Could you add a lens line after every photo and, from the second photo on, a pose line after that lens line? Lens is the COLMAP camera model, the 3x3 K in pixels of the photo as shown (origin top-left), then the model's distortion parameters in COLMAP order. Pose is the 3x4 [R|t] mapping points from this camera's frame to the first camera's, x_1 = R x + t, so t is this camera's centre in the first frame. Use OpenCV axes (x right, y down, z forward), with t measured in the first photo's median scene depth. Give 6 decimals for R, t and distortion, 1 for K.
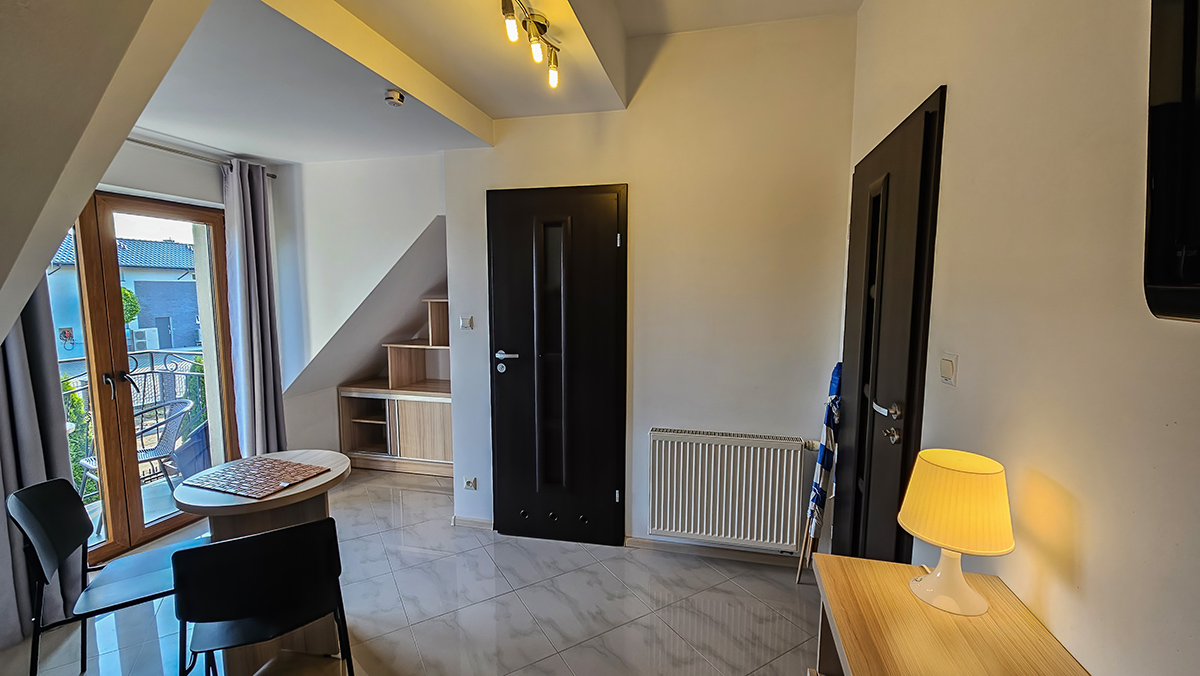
lens RADIAL K [[493.1, 0, 605.4], [0, 493.1, 341.0], [0, 0, 1]] dist [-0.000727, 0.000043]
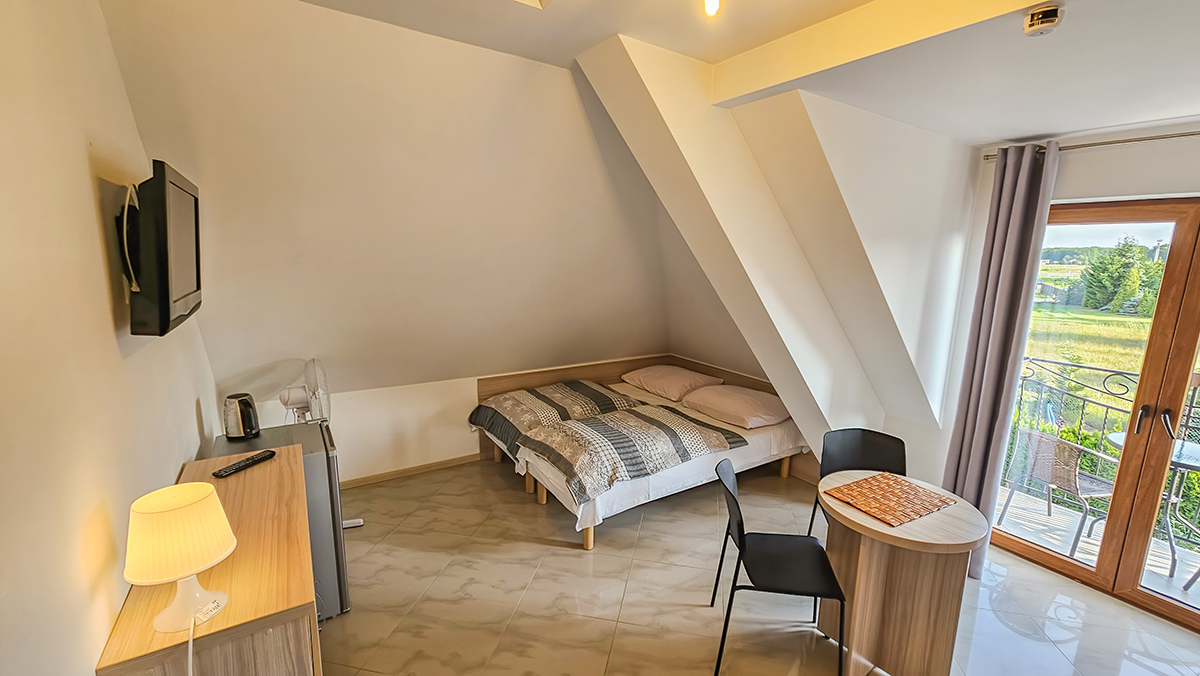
lens RADIAL K [[493.1, 0, 605.4], [0, 493.1, 341.0], [0, 0, 1]] dist [-0.000727, 0.000043]
pose [[-0.685774, 0.117822, -0.718214, 0.245180], [-0.100626, 0.961984, 0.253893, -0.145385], [0.720825, 0.246384, -0.647848, 0.699405]]
